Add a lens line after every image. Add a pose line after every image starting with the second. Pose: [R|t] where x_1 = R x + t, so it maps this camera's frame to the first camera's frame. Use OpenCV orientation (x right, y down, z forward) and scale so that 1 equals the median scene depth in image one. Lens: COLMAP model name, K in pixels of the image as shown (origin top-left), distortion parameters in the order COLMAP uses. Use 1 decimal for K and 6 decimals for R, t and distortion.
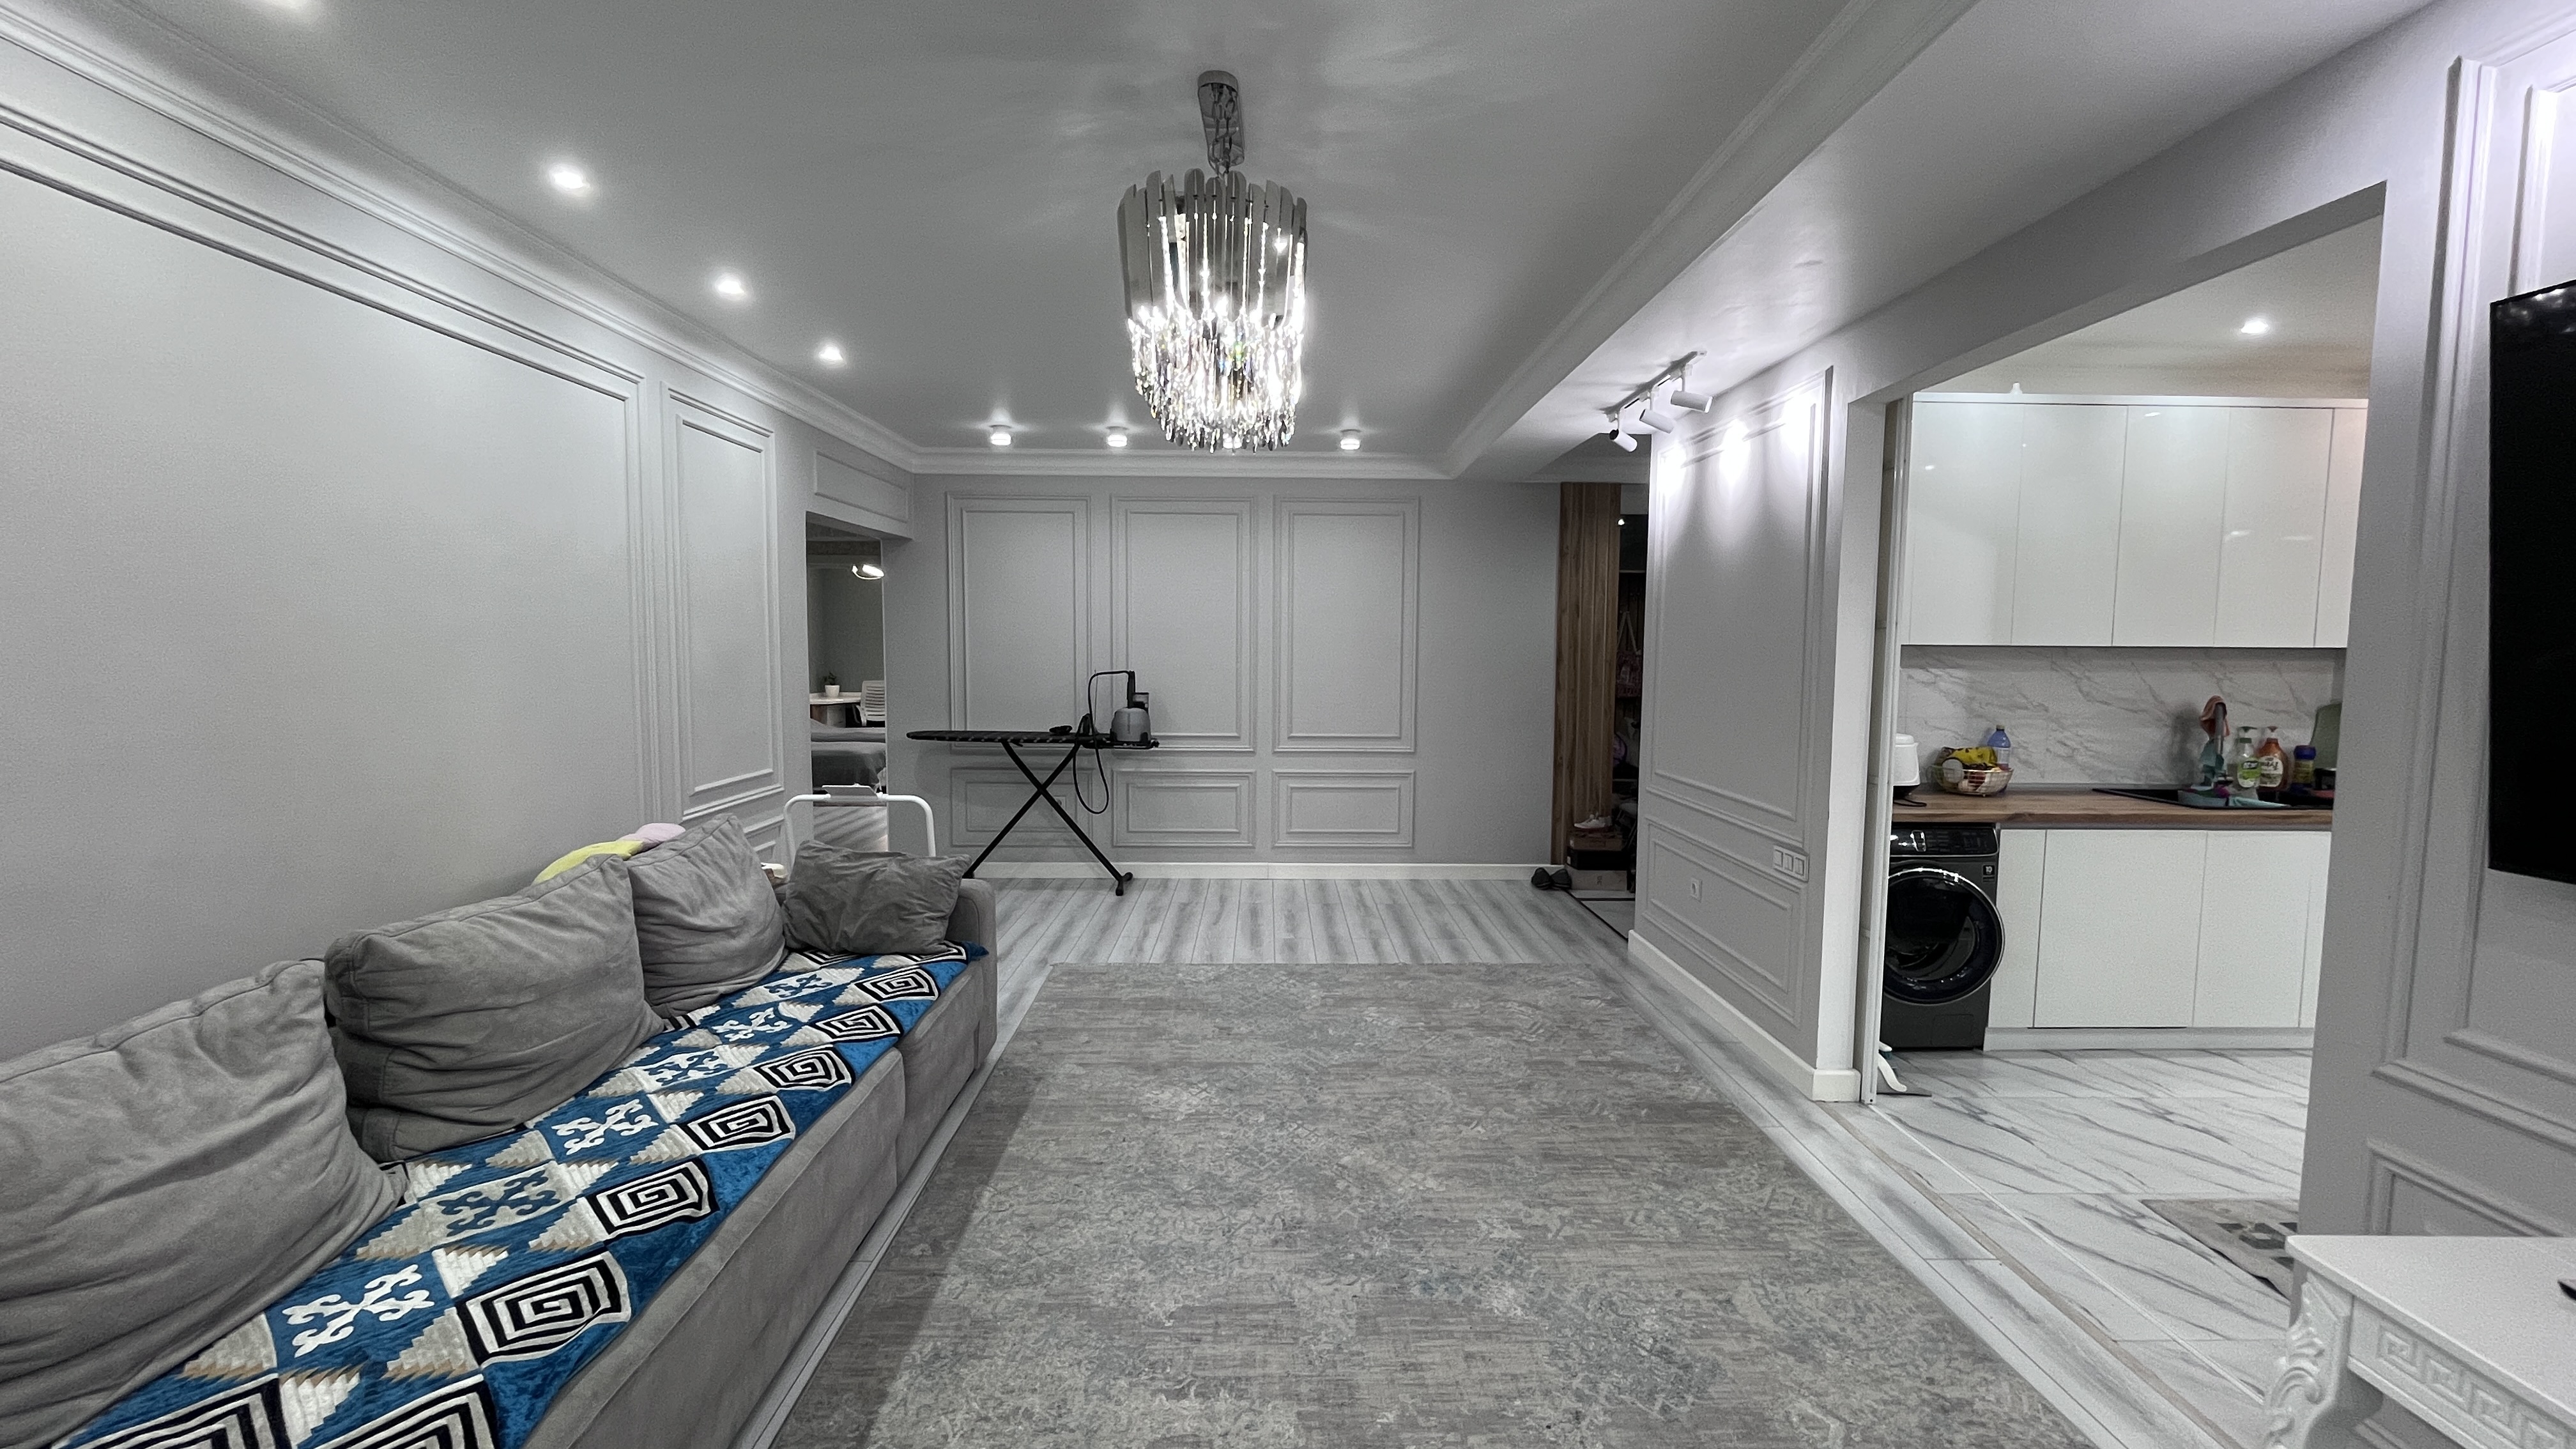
lens RADIAL K [[1050.6, 0, 1293.0], [0, 1050.6, 723.2], [0, 0, 1]] dist [-0.000390, 0.000735]
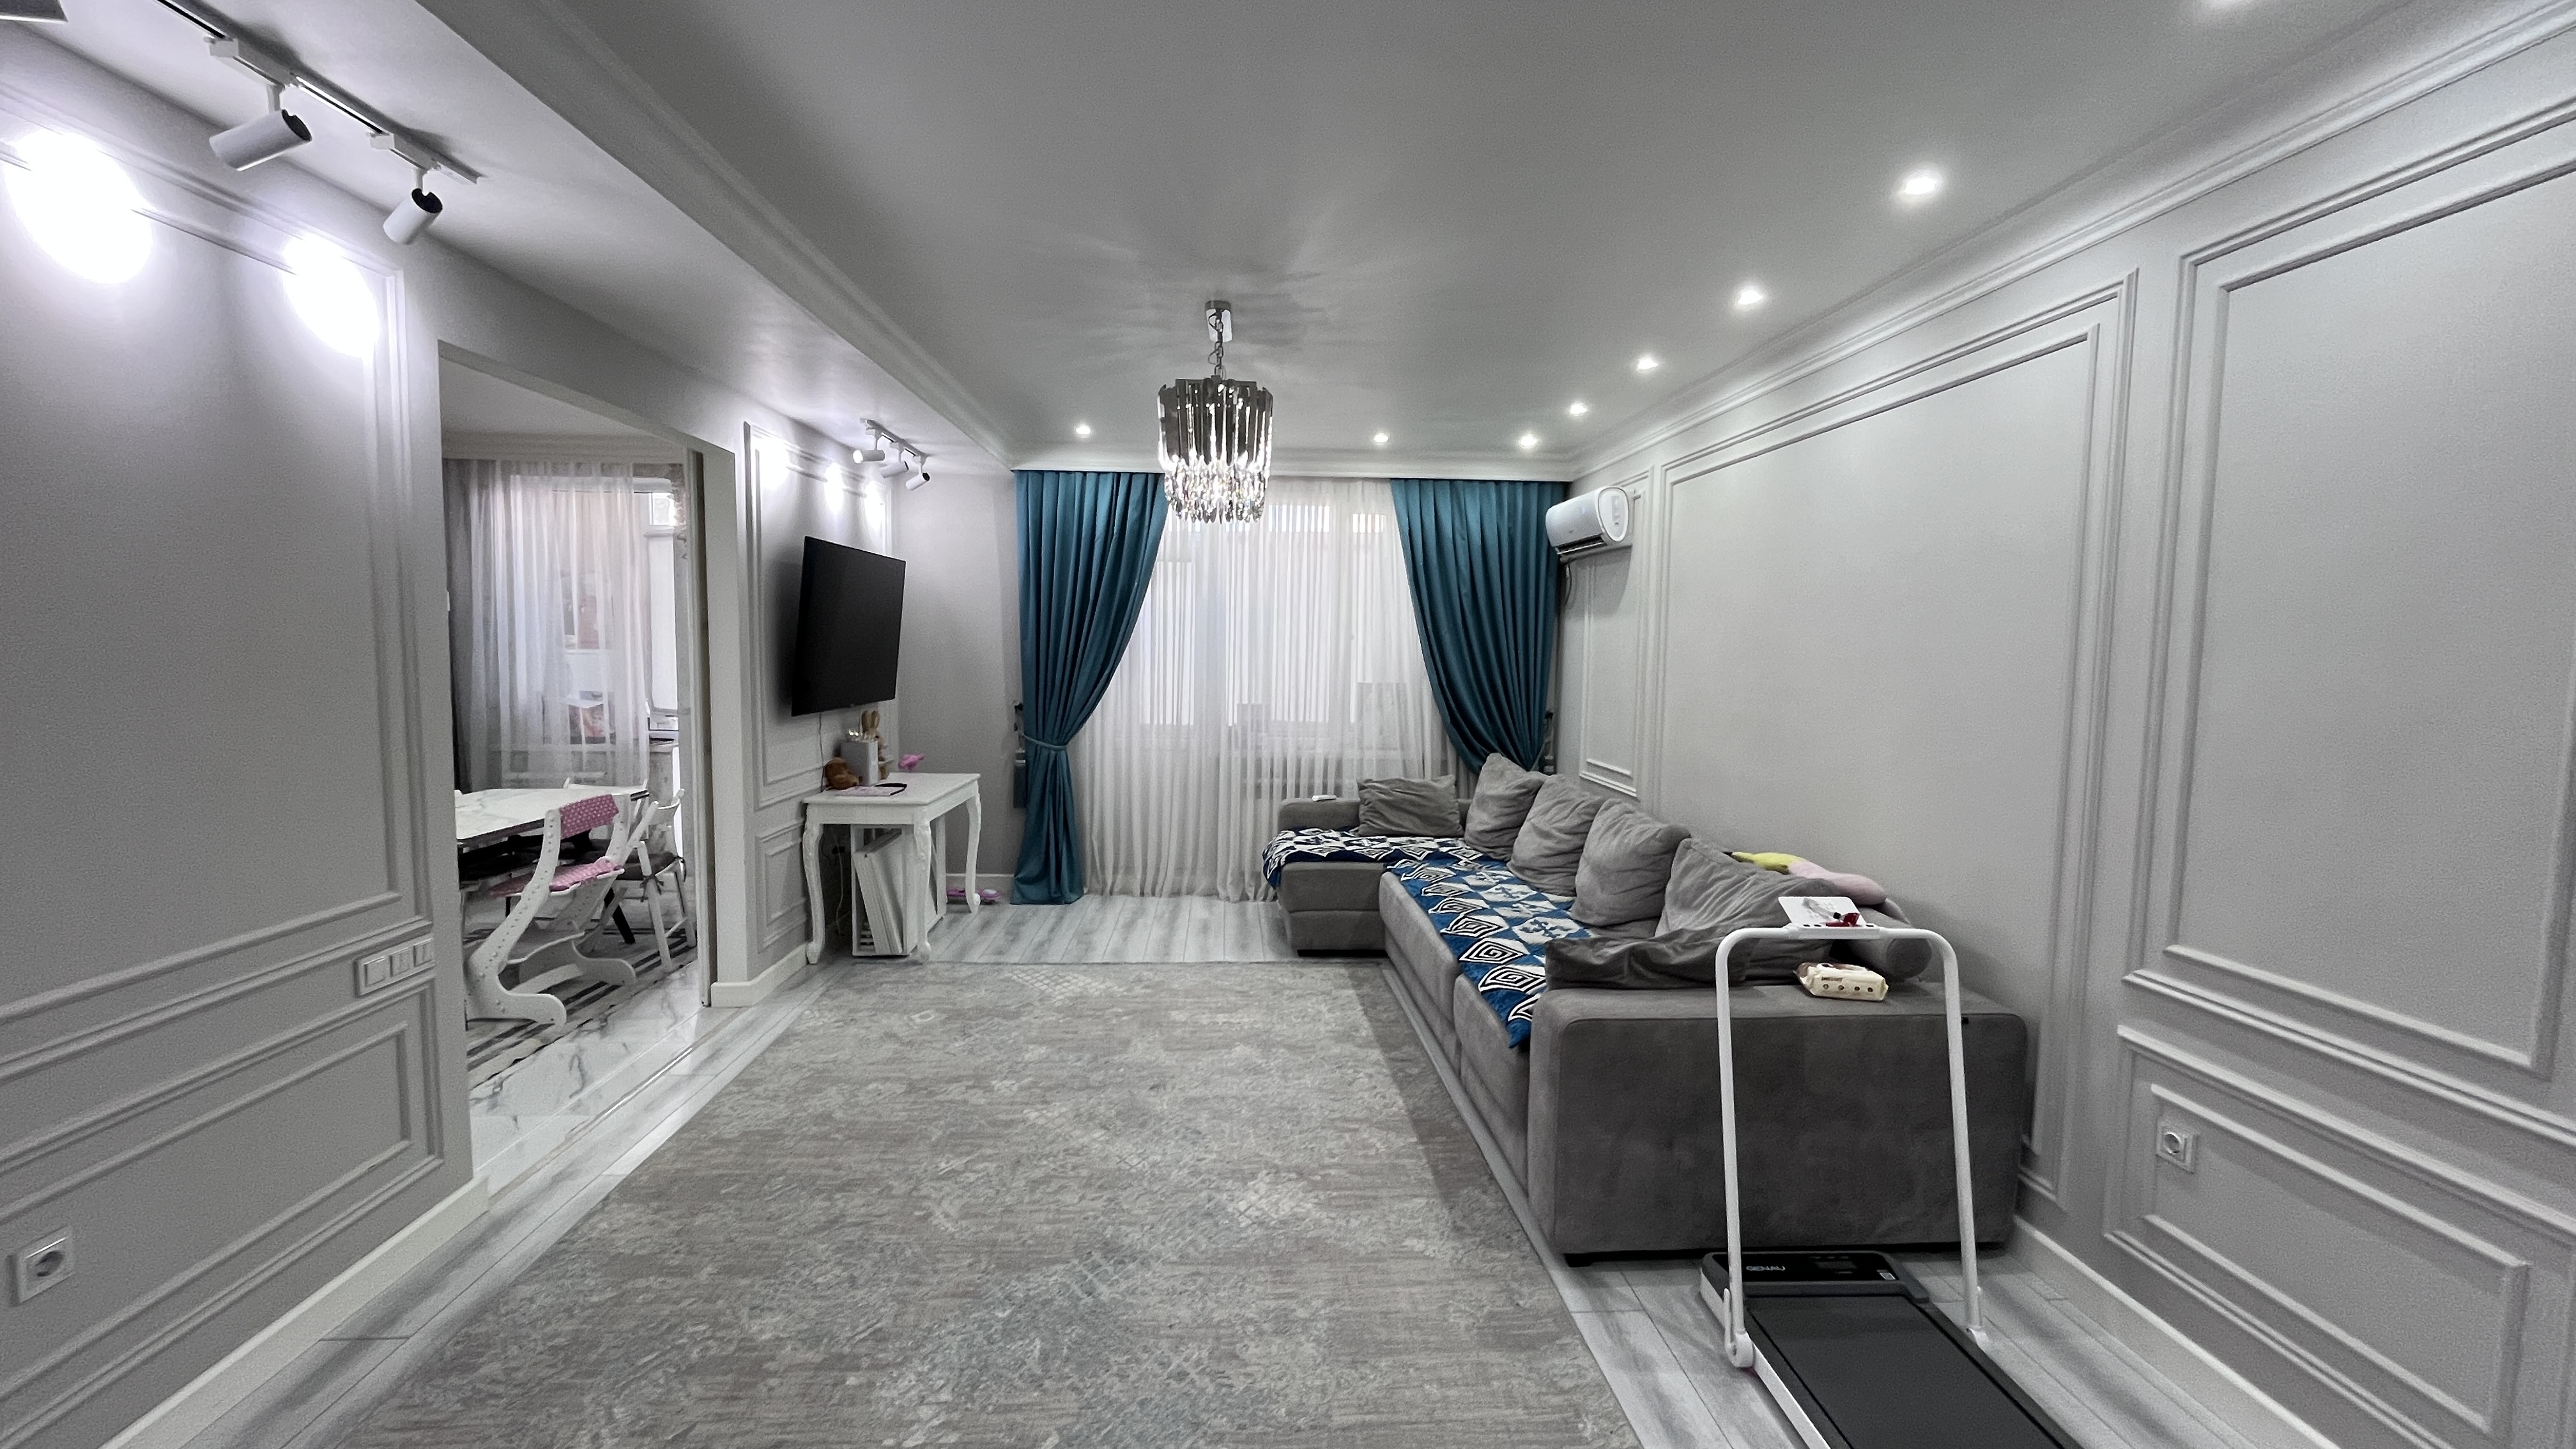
lens RADIAL K [[1050.6, 0, 1293.0], [0, 1050.6, 723.2], [0, 0, 1]] dist [-0.000390, 0.000735]
pose [[-0.998667, -0.020108, -0.047545, -0.088155], [-0.027138, 0.987980, 0.152181, -0.168178], [0.043914, 0.153268, -0.987208, 1.984428]]
